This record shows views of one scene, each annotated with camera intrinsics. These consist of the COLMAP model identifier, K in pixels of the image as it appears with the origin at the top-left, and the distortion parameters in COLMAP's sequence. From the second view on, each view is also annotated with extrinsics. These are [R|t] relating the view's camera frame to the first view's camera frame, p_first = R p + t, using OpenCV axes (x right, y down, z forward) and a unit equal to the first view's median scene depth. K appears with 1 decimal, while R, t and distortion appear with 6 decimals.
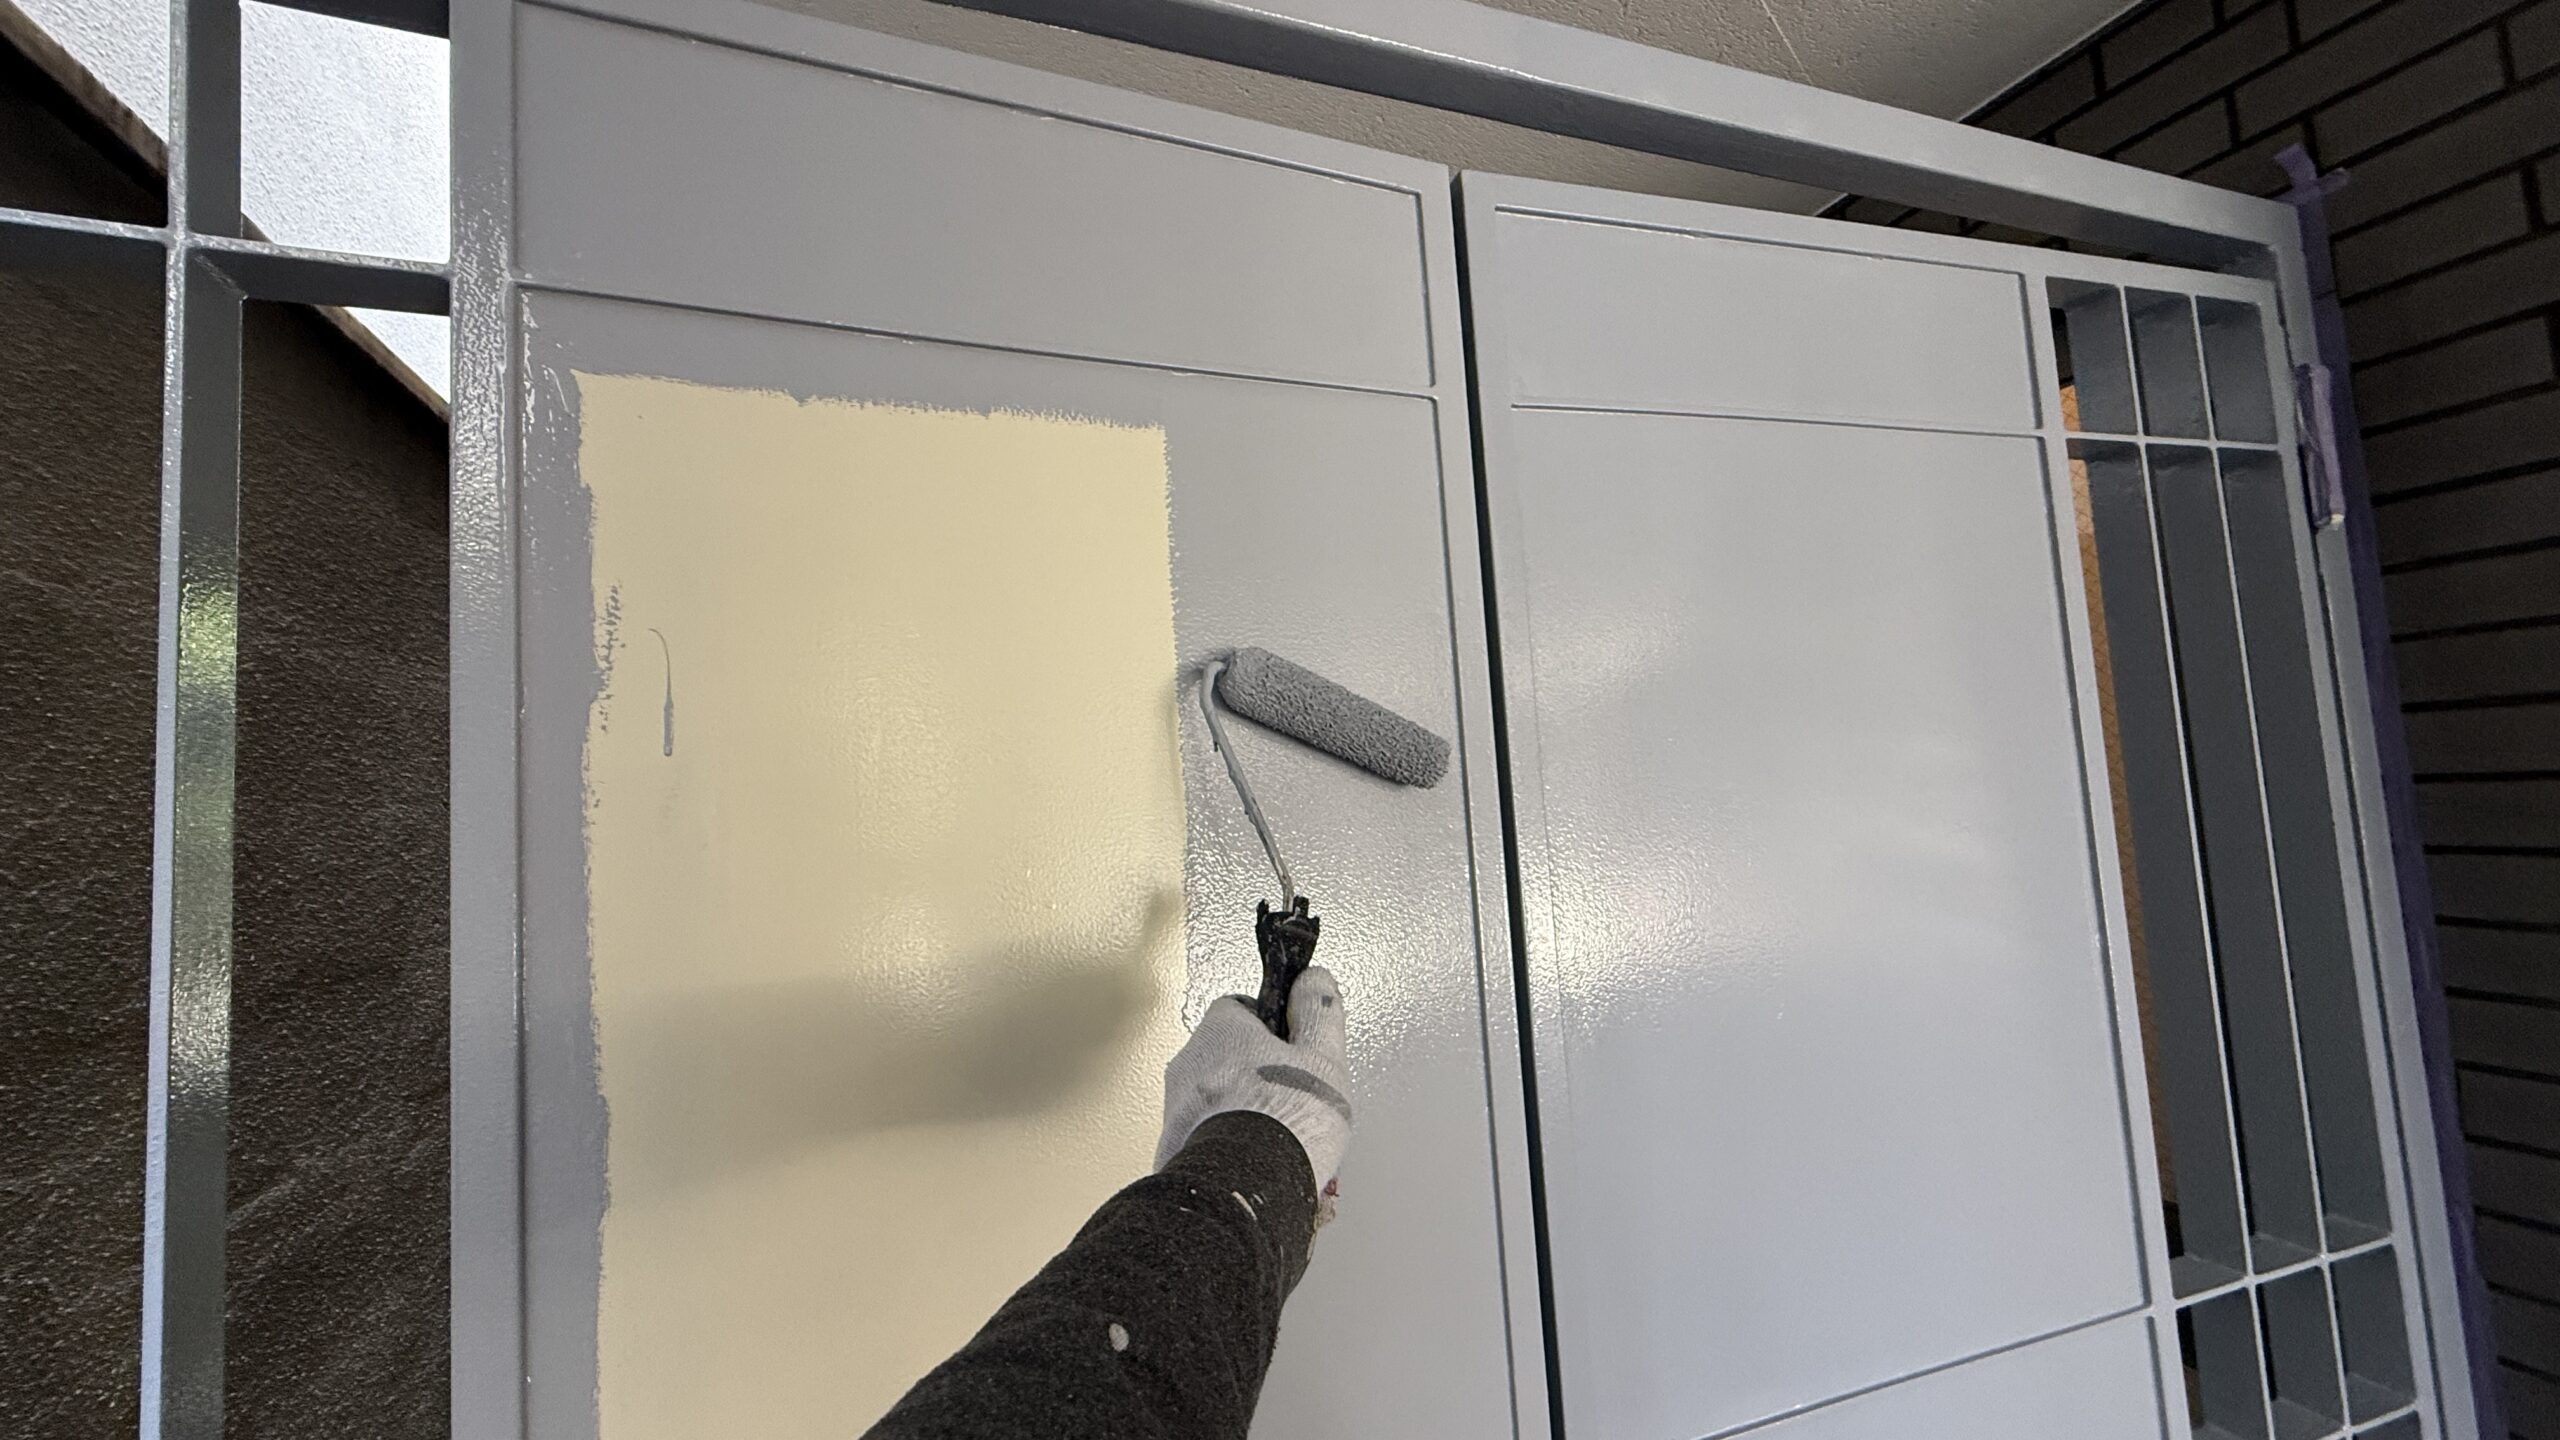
lens RADIAL K [[1004.3, 0, 1286.4], [0, 1004.3, 722.7], [0, 0, 1]] dist [0.007245, -0.000279]
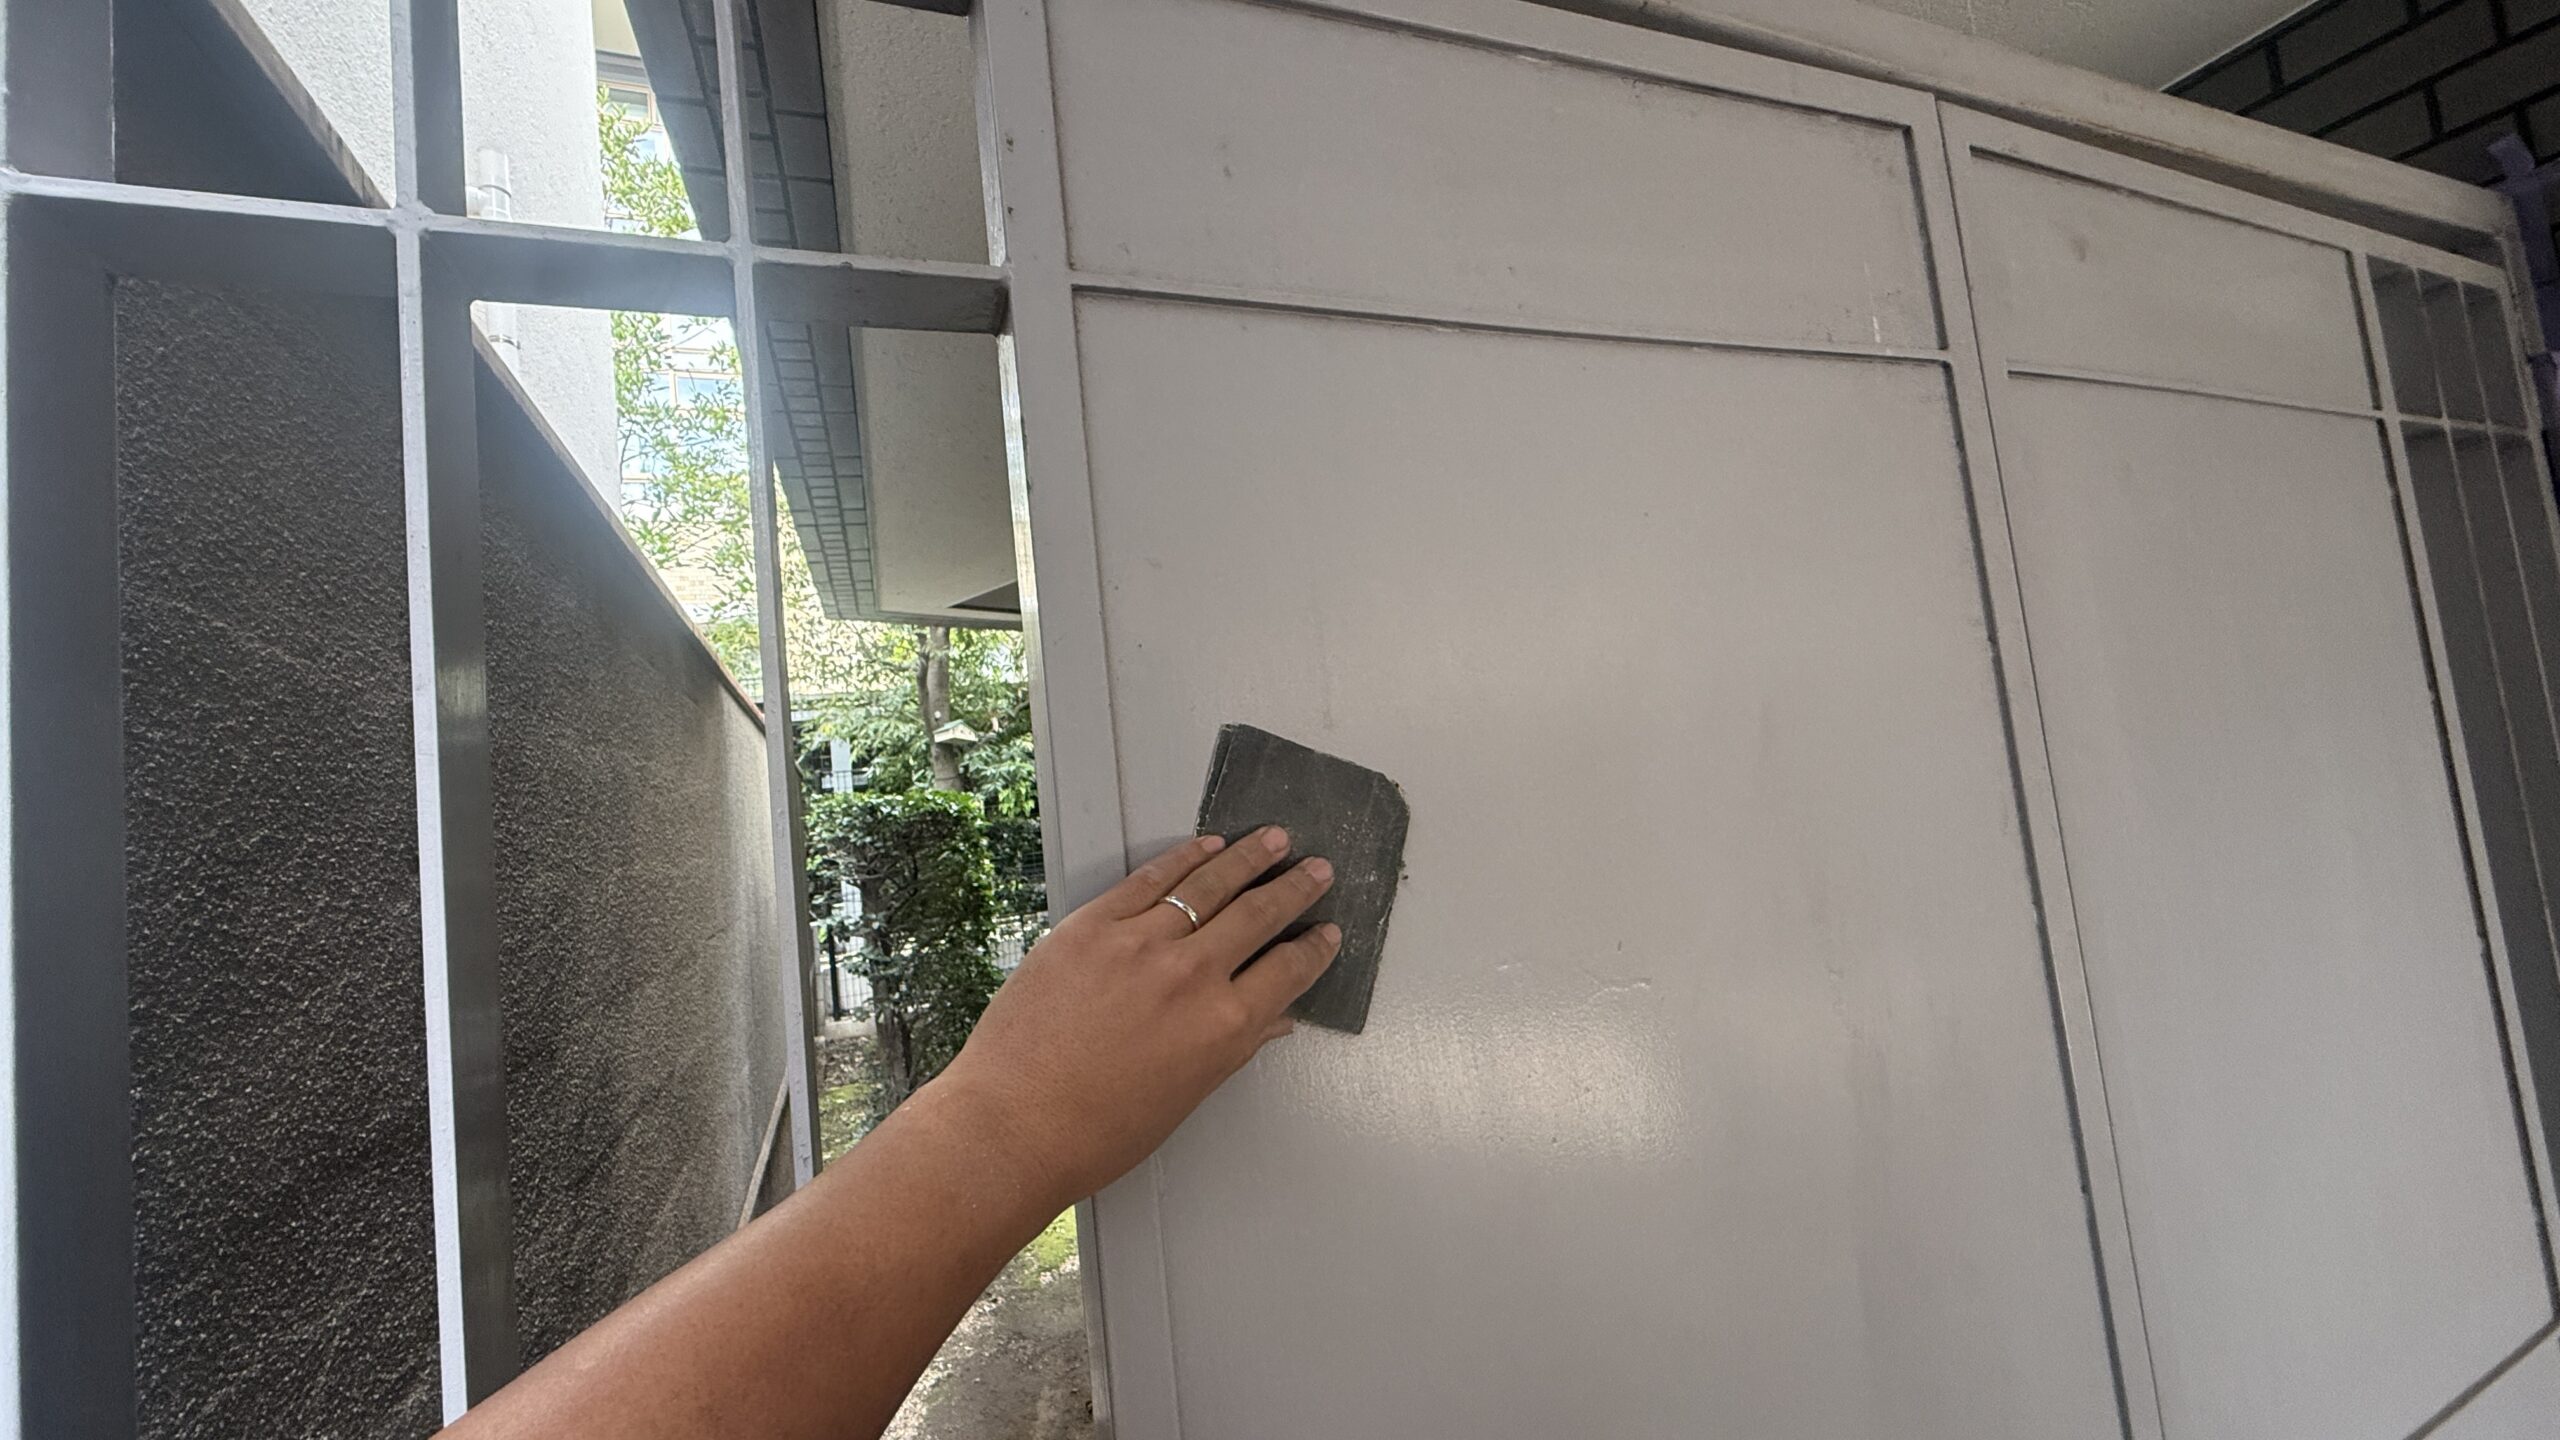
lens RADIAL K [[1004.3, 0, 1278.8], [0, 1004.3, 723.1], [0, 0, 1]] dist [0.007245, -0.000279]
pose [[0.998053, -0.041879, 0.046226, -0.328201], [0.042155, 0.999098, -0.005019, -0.033115], [-0.045974, 0.006957, 0.998918, 0.049841]]
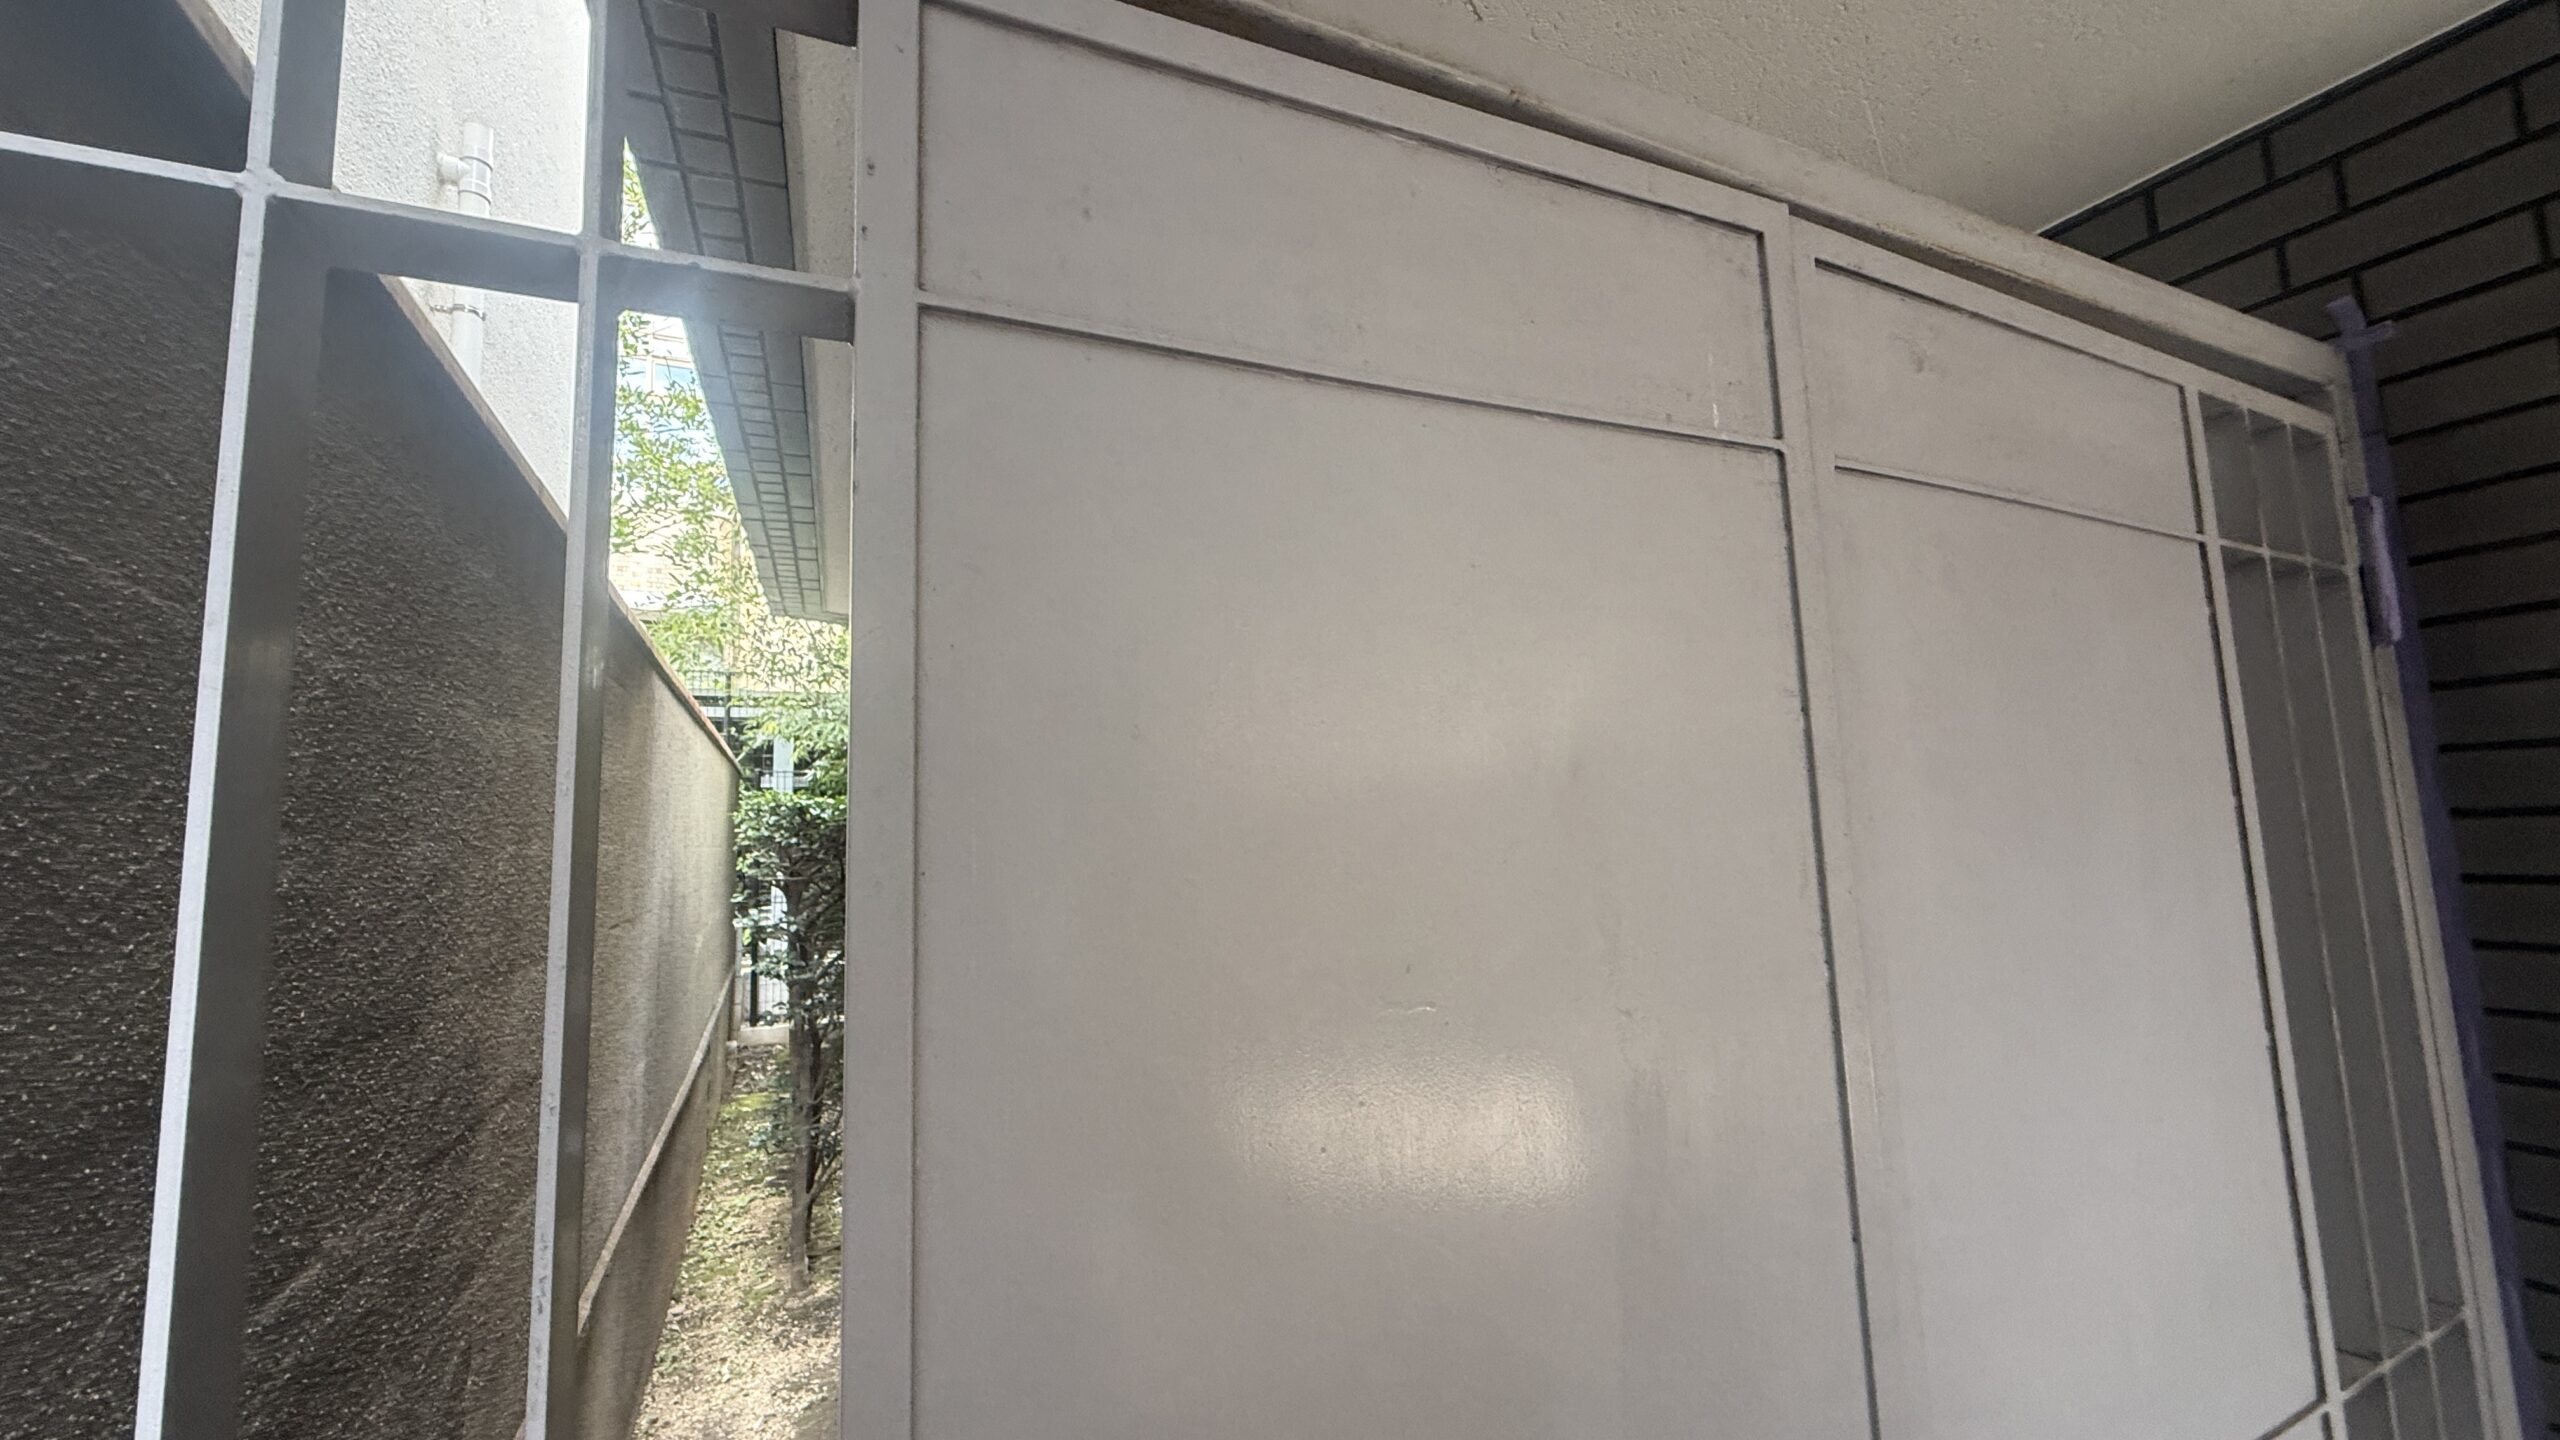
lens RADIAL K [[1004.3, 0, 1278.1], [0, 1004.3, 724.3], [0, 0, 1]] dist [0.007245, -0.000279]
pose [[0.995867, 0.037673, 0.082641, -0.254335], [-0.034404, 0.998582, -0.040630, -0.021649], [-0.084055, 0.037619, 0.995751, 0.018090]]
